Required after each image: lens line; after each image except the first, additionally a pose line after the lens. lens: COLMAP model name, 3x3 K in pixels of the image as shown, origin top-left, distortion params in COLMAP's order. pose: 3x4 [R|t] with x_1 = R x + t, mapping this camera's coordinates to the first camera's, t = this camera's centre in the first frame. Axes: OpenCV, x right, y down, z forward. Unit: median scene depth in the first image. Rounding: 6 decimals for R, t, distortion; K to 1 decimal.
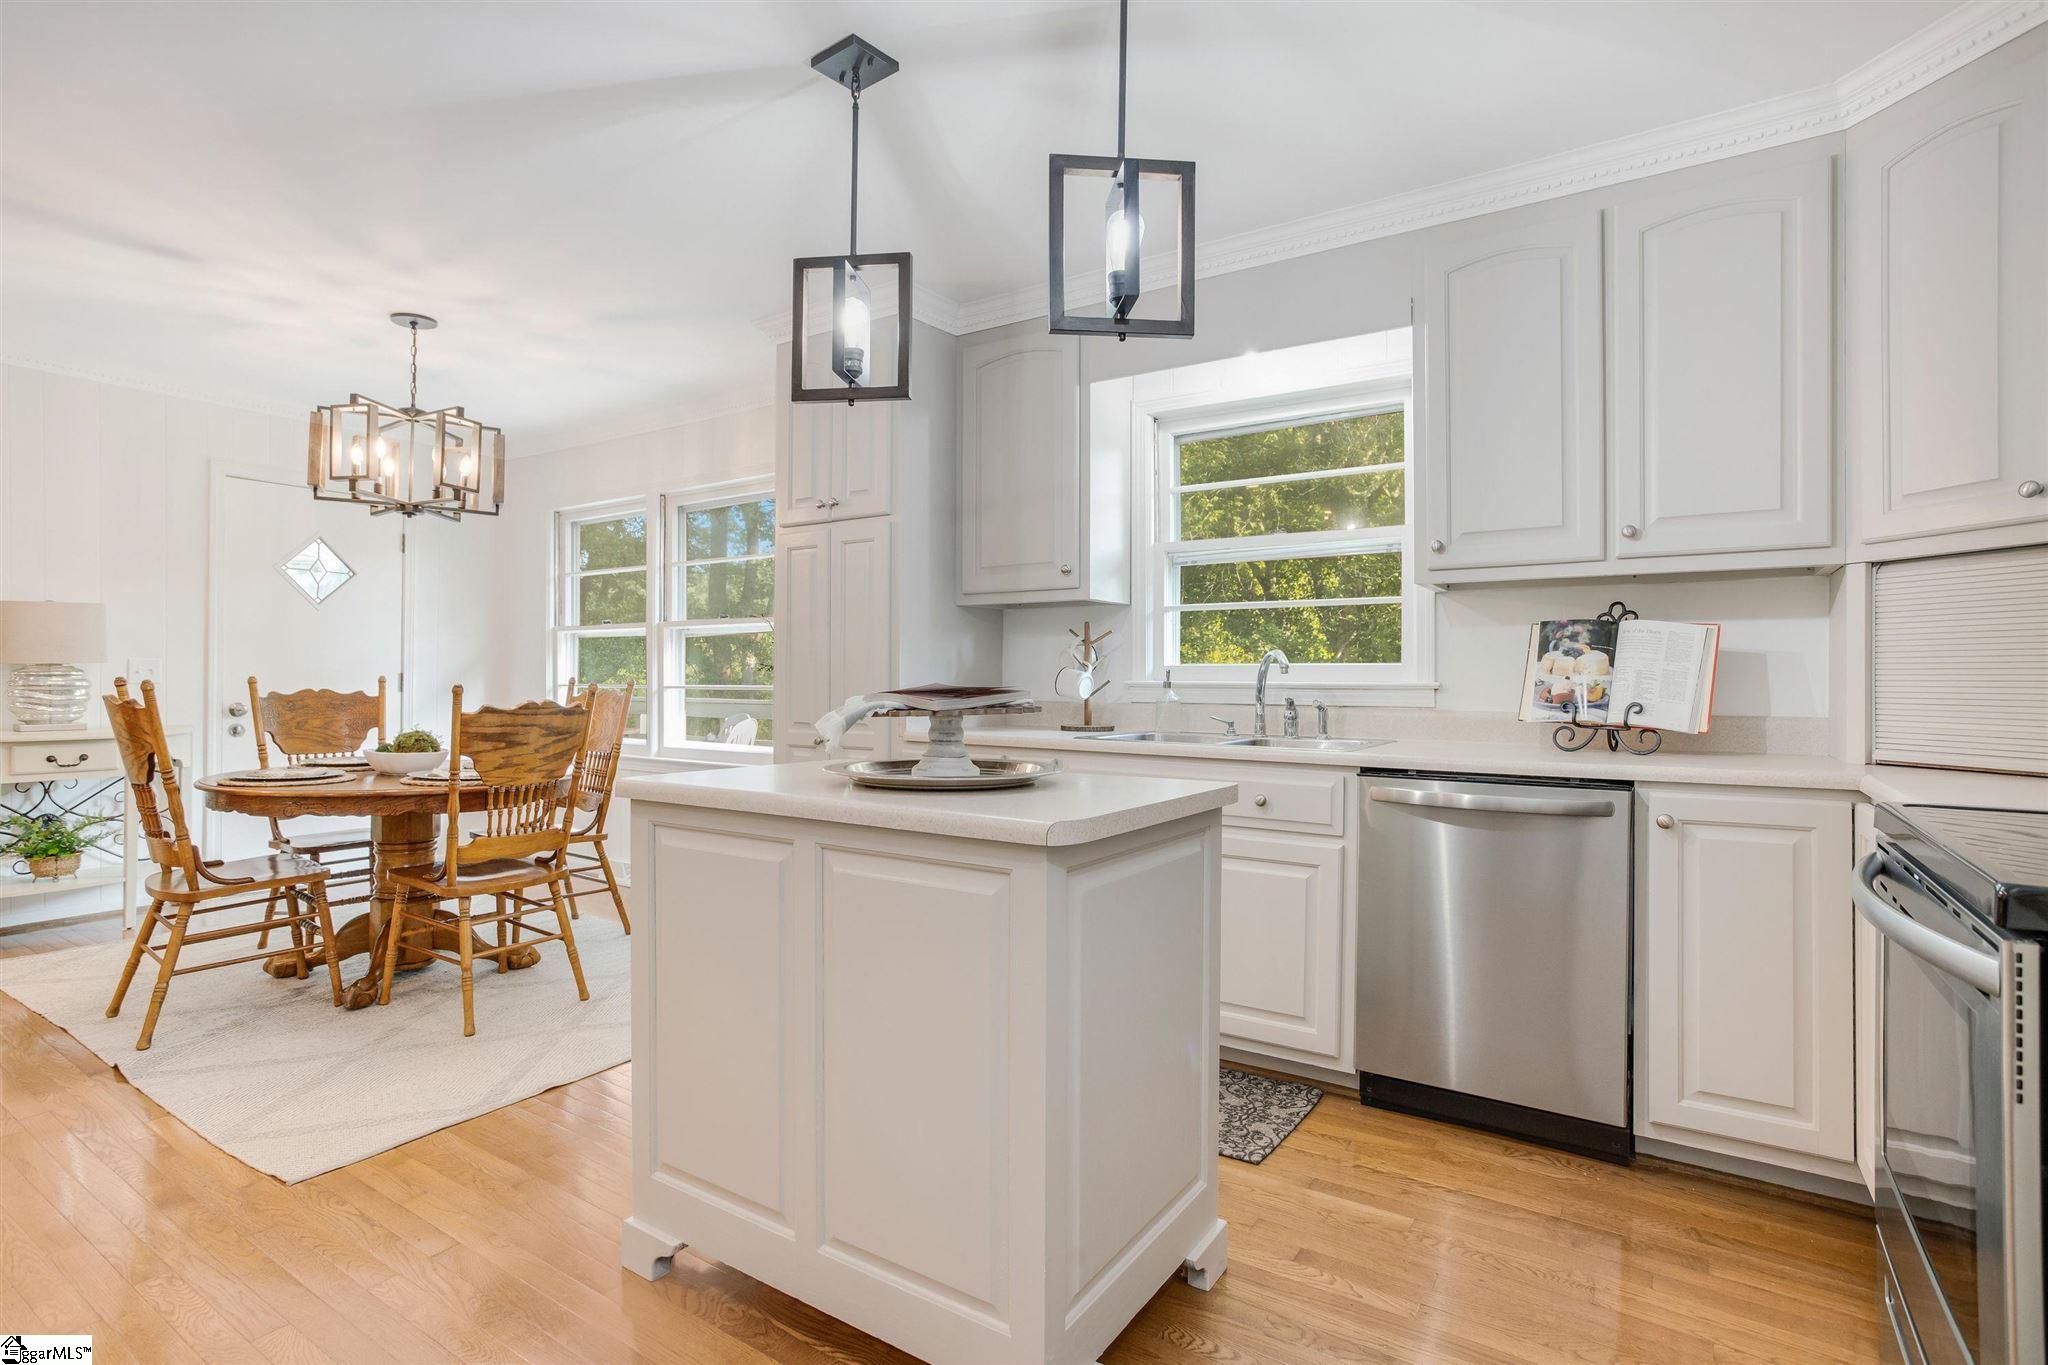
lens RADIAL K [[1004.7, 0, 1018.3], [0, 1004.7, 674.6], [0, 0, 1]] dist [-0.041391, 0.027021]
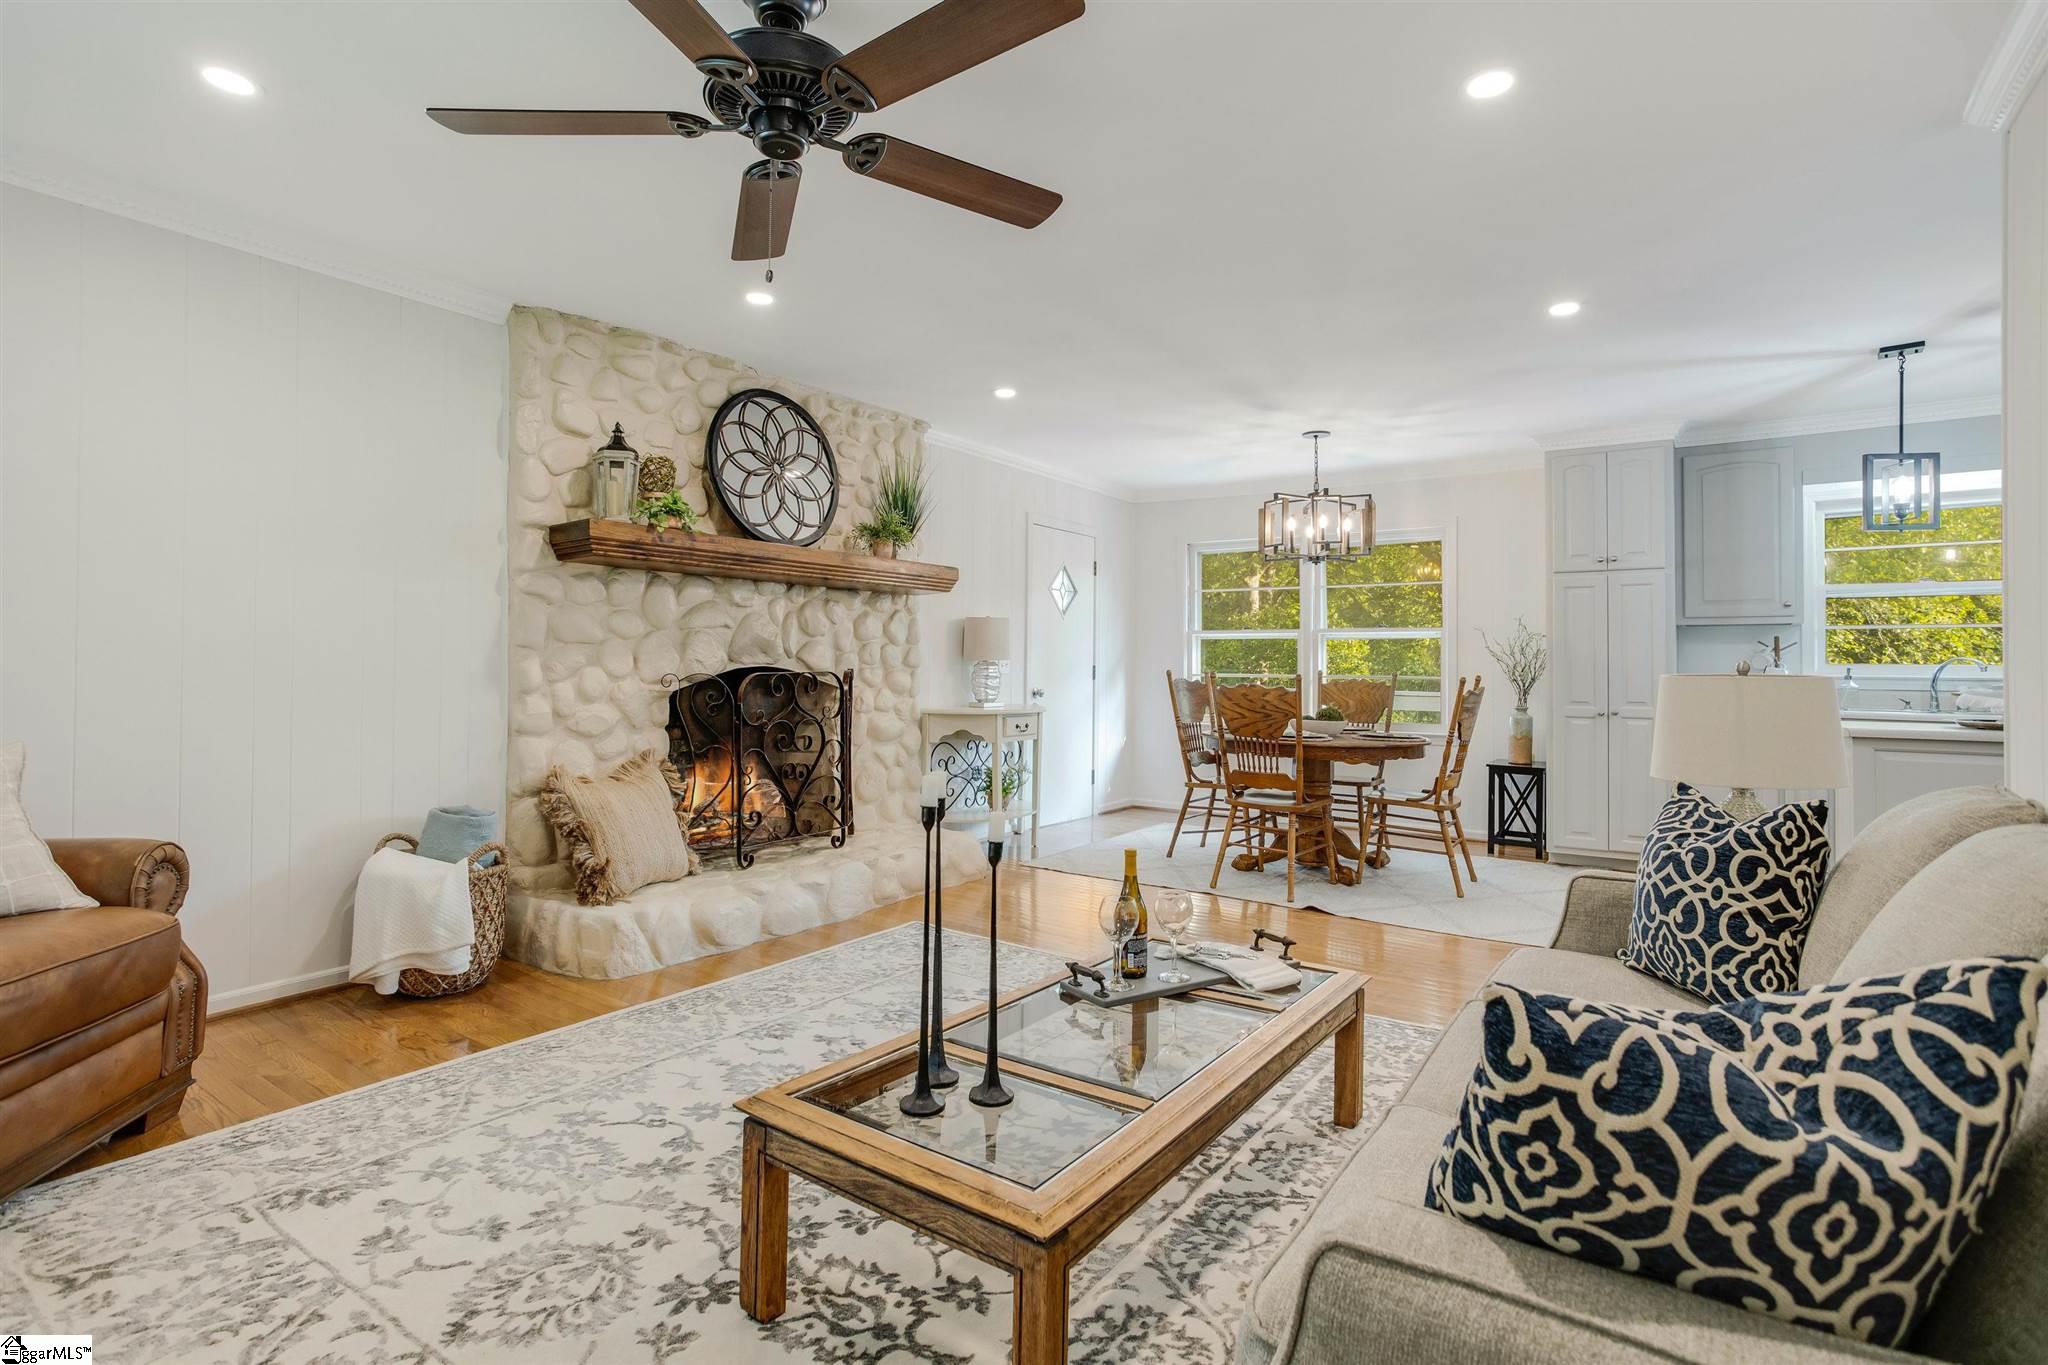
lens RADIAL K [[1004.7, 0, 1018.3], [0, 1004.7, 674.6], [0, 0, 1]] dist [-0.041391, 0.027021]
pose [[0.999739, 0.003623, -0.022577, -1.059208], [-0.003299, 0.999891, 0.014405, -0.012096], [0.022626, -0.014326, 0.999641, -0.552827]]
